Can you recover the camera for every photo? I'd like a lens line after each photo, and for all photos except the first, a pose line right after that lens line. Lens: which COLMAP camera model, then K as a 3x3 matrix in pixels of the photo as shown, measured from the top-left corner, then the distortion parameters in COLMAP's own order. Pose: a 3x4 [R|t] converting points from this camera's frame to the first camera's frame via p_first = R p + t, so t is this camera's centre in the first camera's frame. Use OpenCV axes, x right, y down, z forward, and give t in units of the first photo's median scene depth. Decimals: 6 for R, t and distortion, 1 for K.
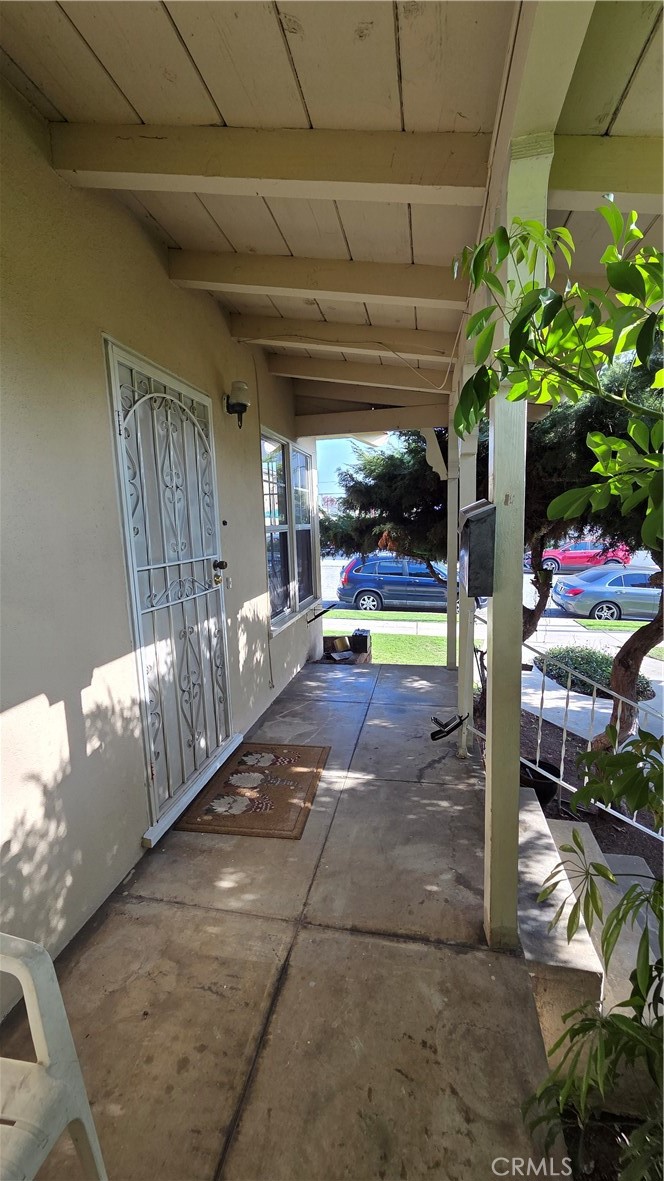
lens RADIAL K [[486.3, 0, 338.0], [0, 486.3, 593.4], [0, 0, 1]] dist [0.002789, -0.000129]
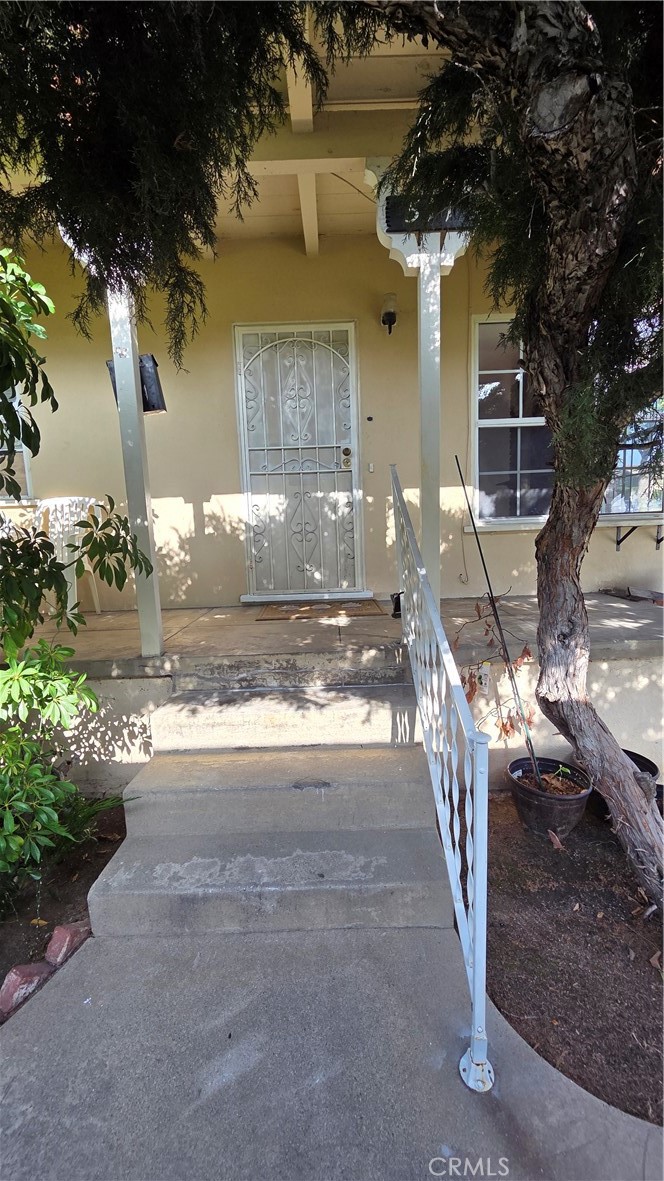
lens RADIAL K [[486.3, 0, 338.1], [0, 486.3, 595.8], [0, 0, 1]] dist [0.002789, -0.000129]
pose [[0.194758, 0.161047, -0.967540, 1.666996], [-0.112073, 0.983622, 0.141164, 0.219670], [0.974427, 0.080942, 0.209618, 1.087523]]
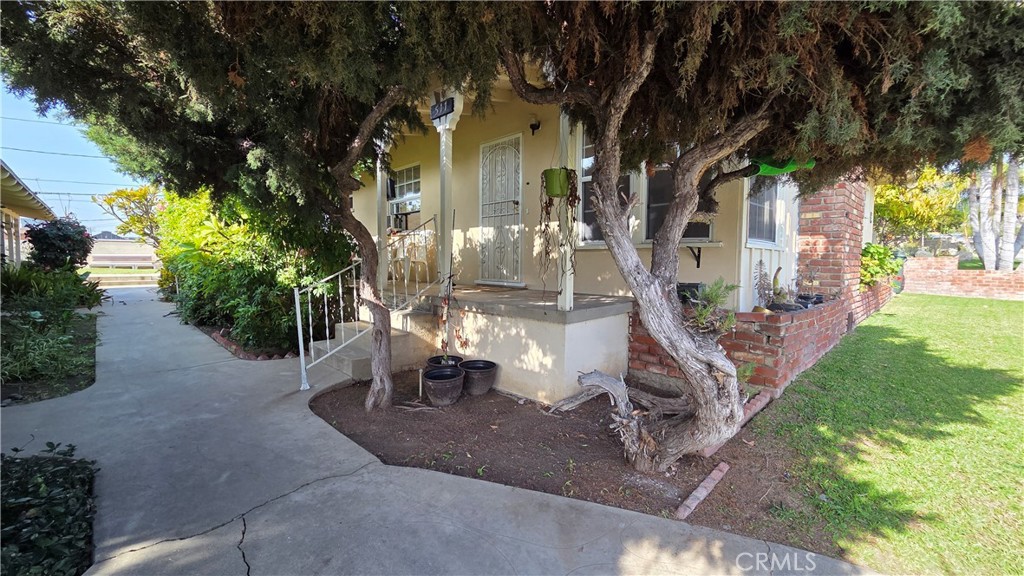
lens RADIAL K [[421.7, 0, 514.0], [0, 421.7, 284.3], [0, 0, 1]] dist [0.002789, -0.000129]
pose [[-0.569936, 0.078830, -0.817899, 2.222307], [-0.103843, 0.980497, 0.166863, -0.014773], [0.815101, 0.180034, -0.550635, 3.293446]]
